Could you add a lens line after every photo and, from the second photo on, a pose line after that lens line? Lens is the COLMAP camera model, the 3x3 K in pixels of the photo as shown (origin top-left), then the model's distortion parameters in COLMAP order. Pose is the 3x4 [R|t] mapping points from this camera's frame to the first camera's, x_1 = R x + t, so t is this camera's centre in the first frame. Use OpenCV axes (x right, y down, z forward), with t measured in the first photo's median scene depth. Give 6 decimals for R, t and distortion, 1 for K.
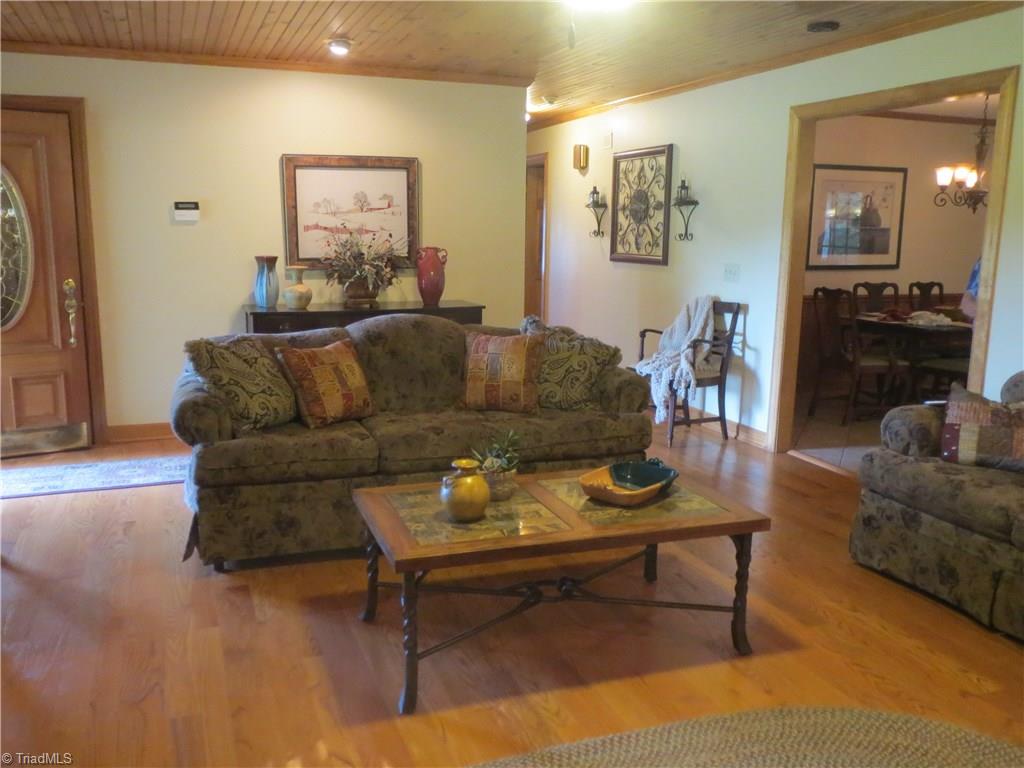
lens RADIAL K [[882.8, 0, 512.0], [0, 882.8, 384.0], [0, 0, 1]] dist [0.007055, 0.001039]
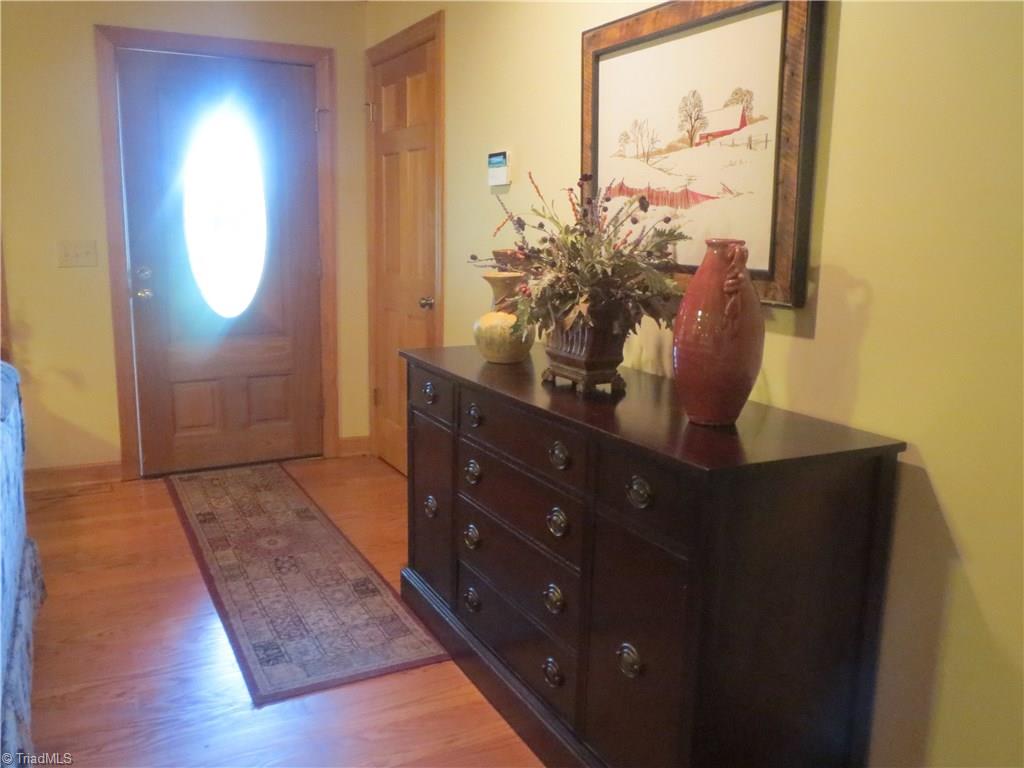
lens RADIAL K [[882.8, 0, 512.0], [0, 882.8, 384.0], [0, 0, 1]] dist [0.007055, 0.001039]
pose [[0.100197, 0.175916, -0.979293, 0.212861], [-0.193709, 0.968861, 0.154222, -0.140377], [0.975929, 0.174245, 0.131154, 0.898367]]
